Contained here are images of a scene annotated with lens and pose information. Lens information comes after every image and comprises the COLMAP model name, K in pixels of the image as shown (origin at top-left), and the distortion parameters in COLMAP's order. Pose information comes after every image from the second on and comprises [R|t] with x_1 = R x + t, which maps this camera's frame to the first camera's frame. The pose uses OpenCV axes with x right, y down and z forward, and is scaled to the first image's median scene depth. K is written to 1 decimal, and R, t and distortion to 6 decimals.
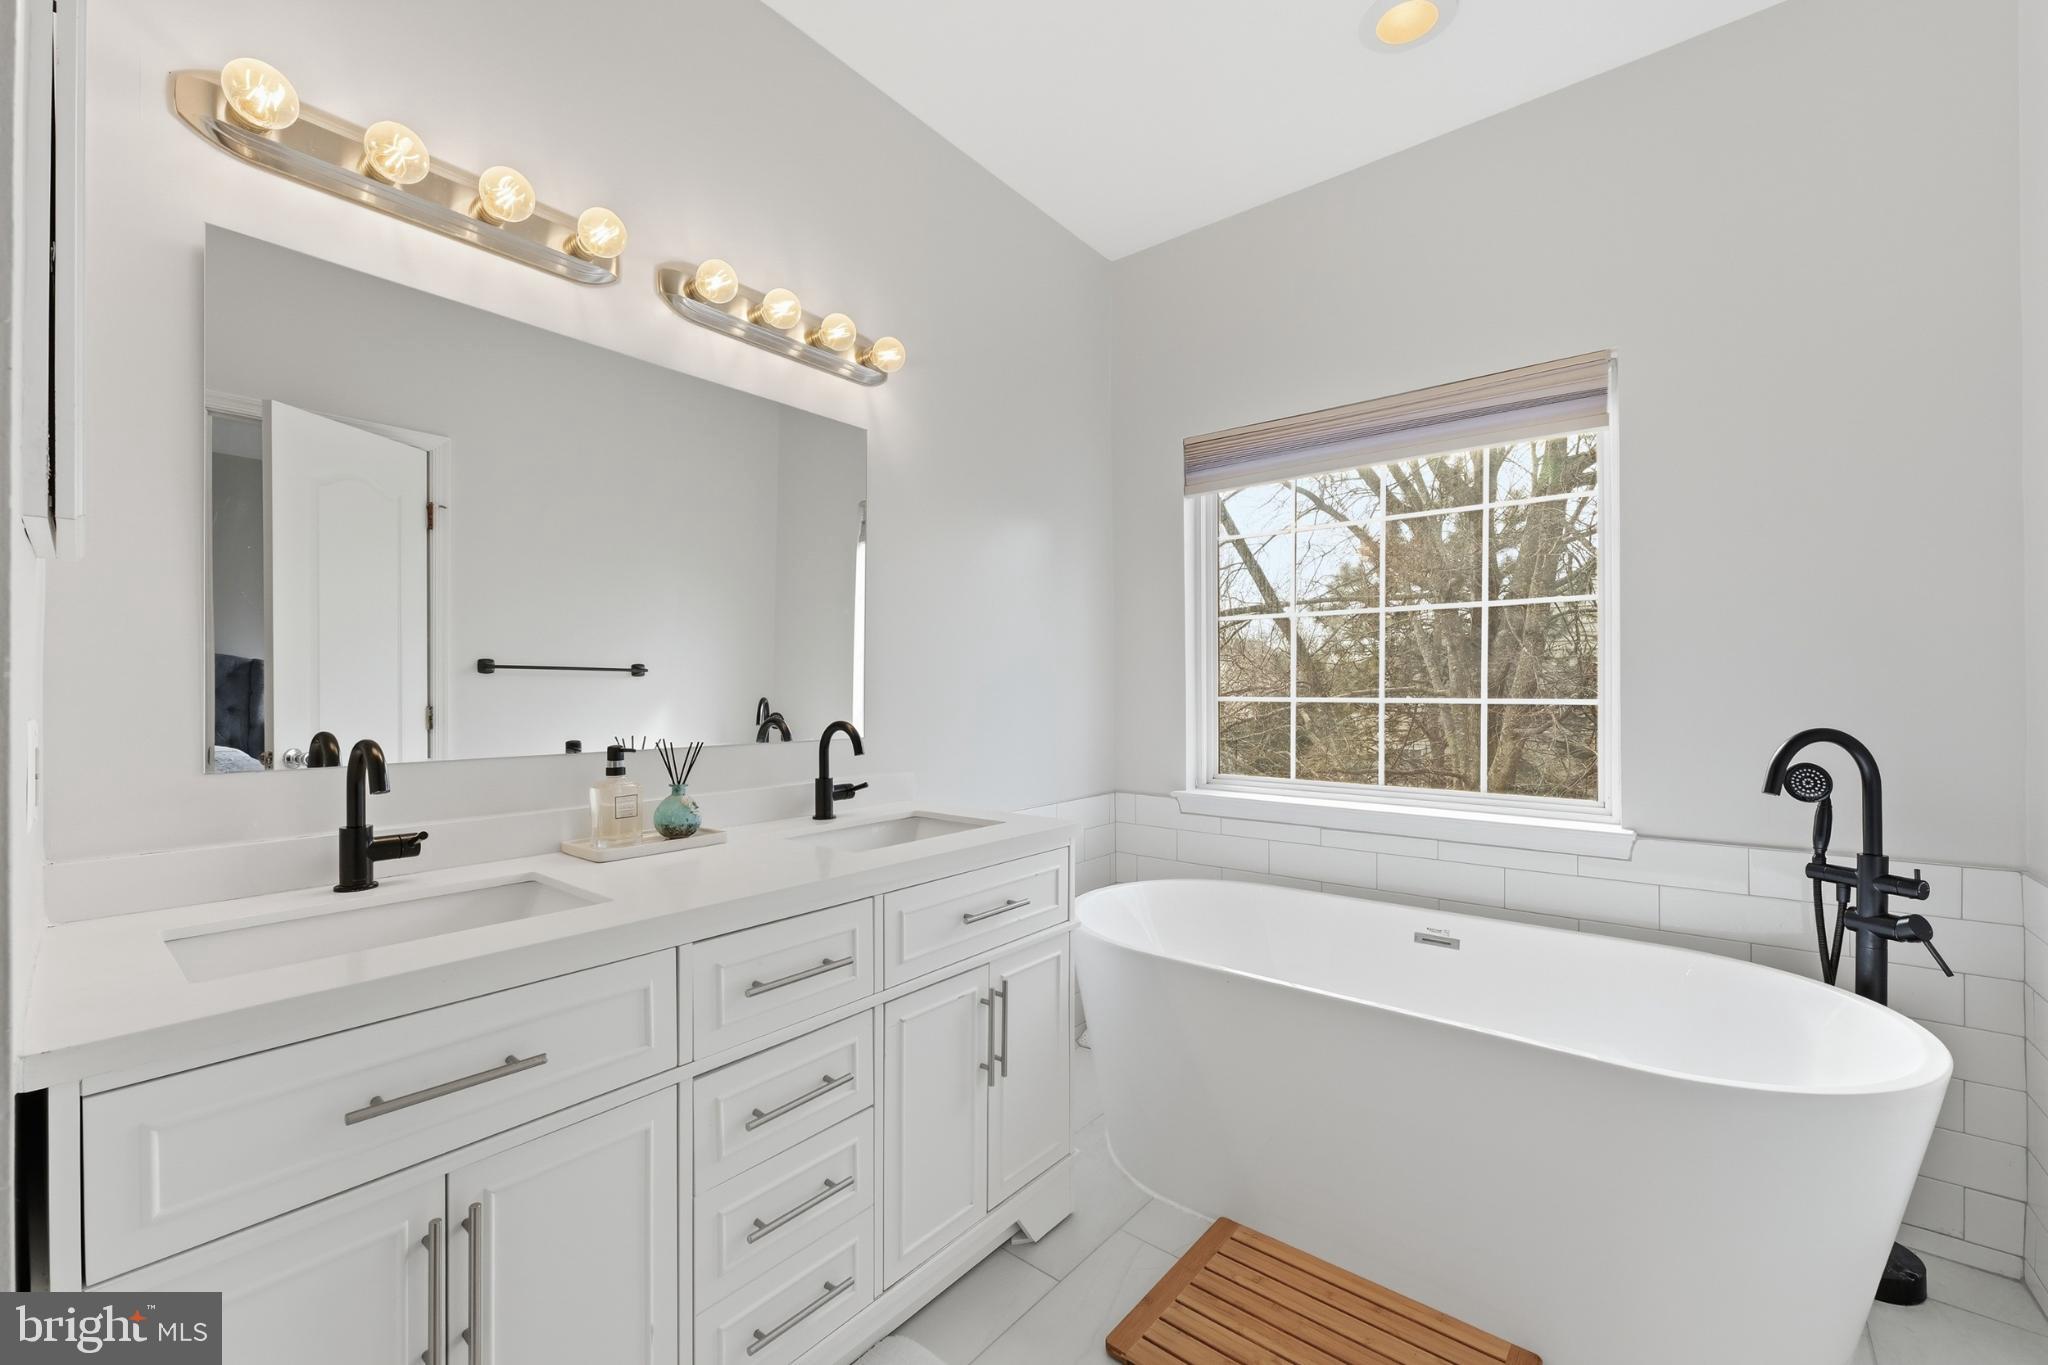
lens RADIAL K [[833.0, 0, 1028.5], [0, 833.0, 680.7], [0, 0, 1]] dist [0.000128, 0.000356]
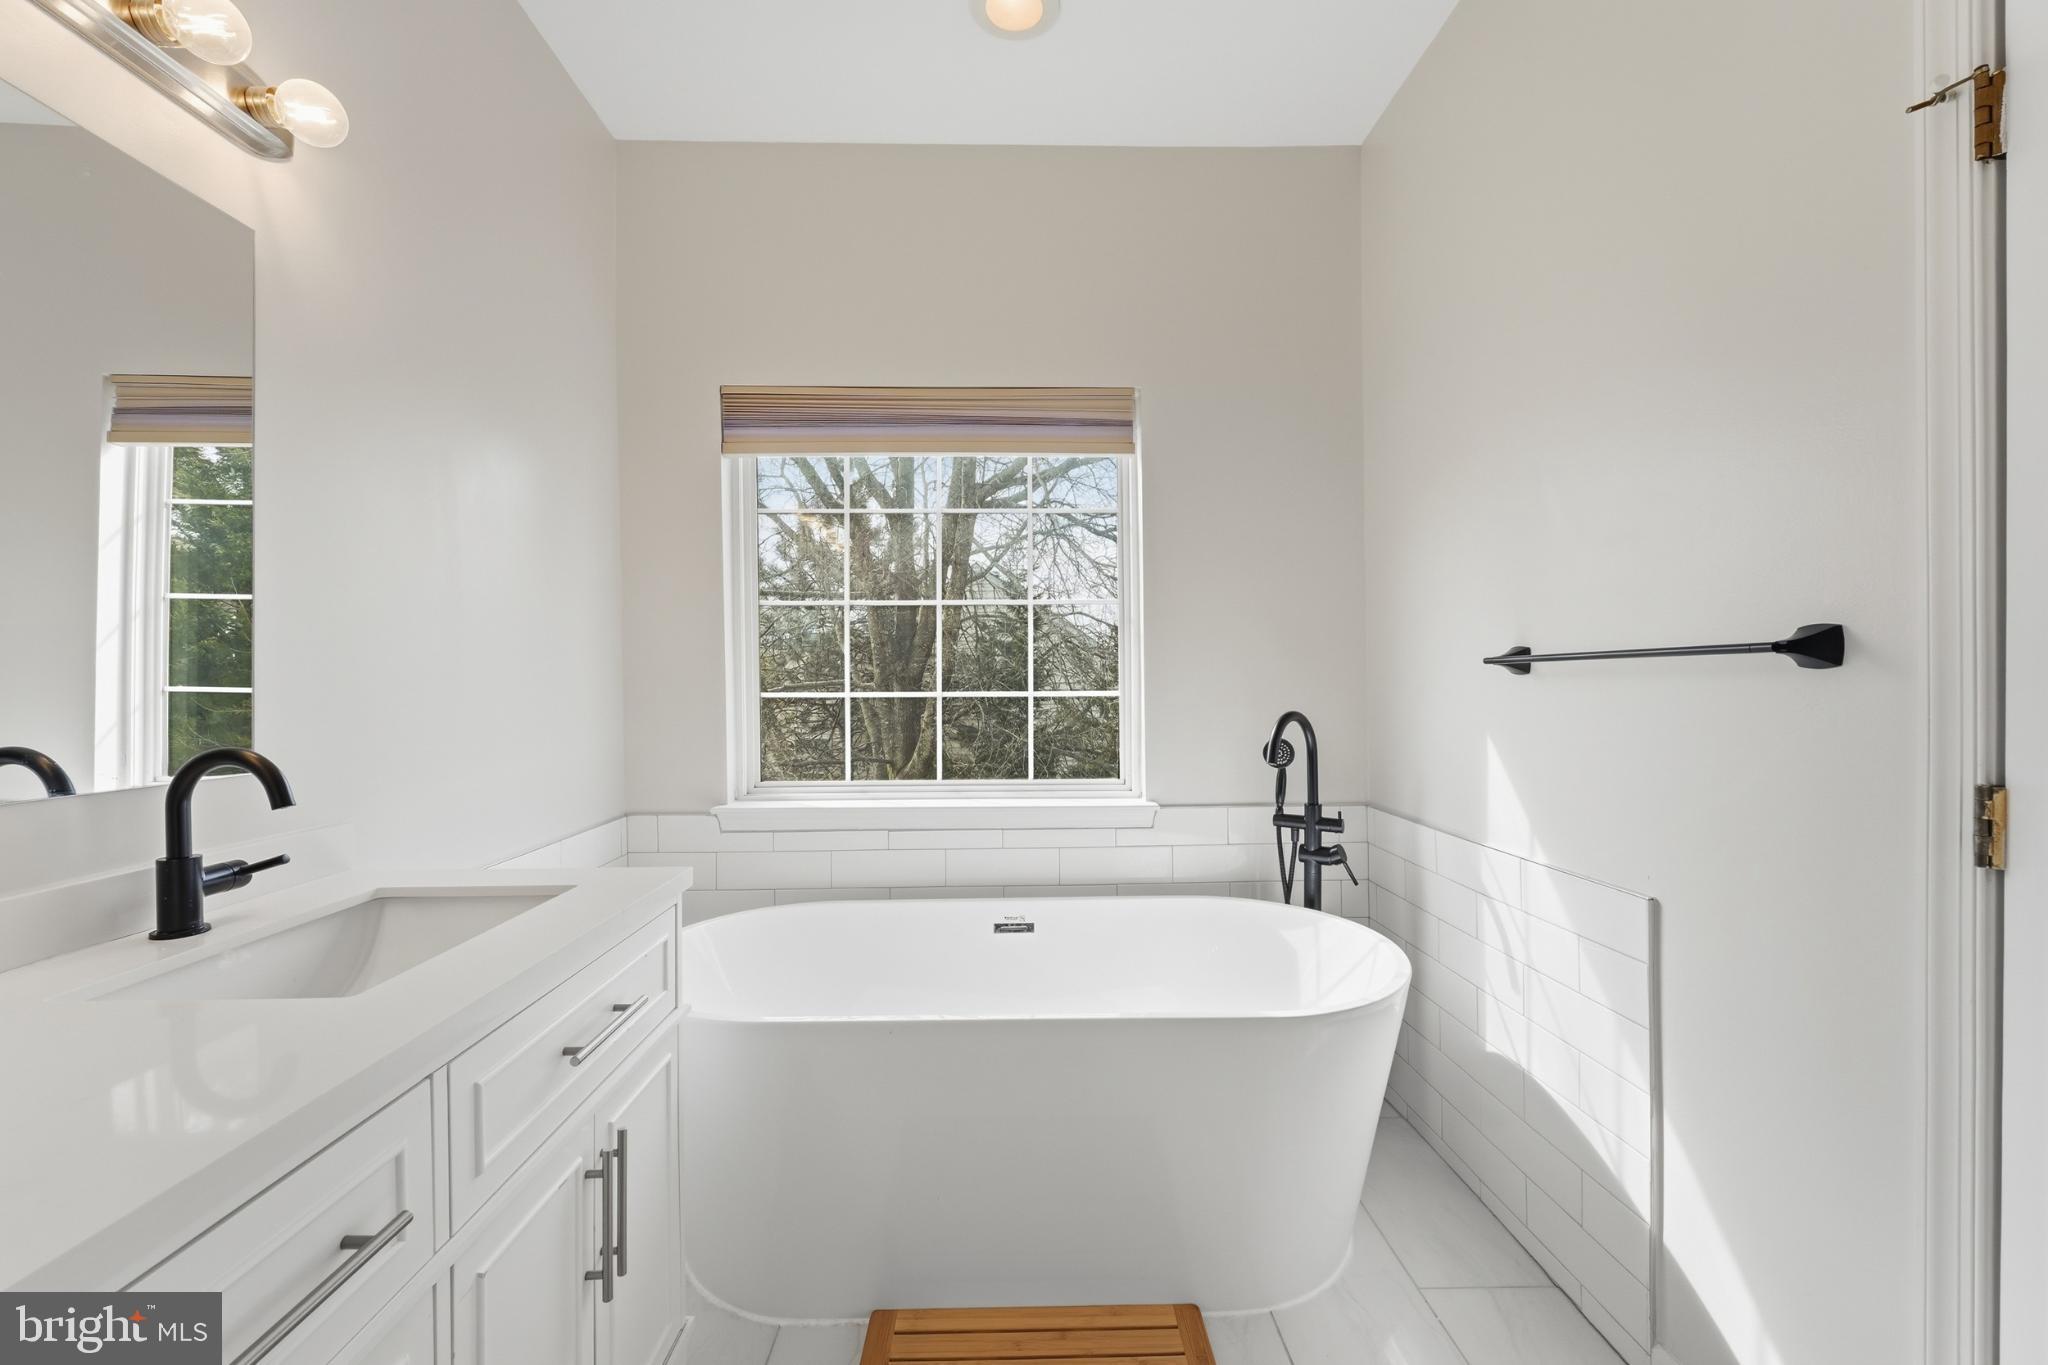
lens RADIAL K [[817.0, 0, 1024.0], [0, 817.0, 682.5], [0, 0, 1]] dist [-0.000280, -0.000089]
pose [[0.761351, -0.005274, 0.648319, -0.171802], [0.000501, 0.999971, 0.007546, 0.002576], [-0.648340, -0.005421, 0.761331, 0.258896]]
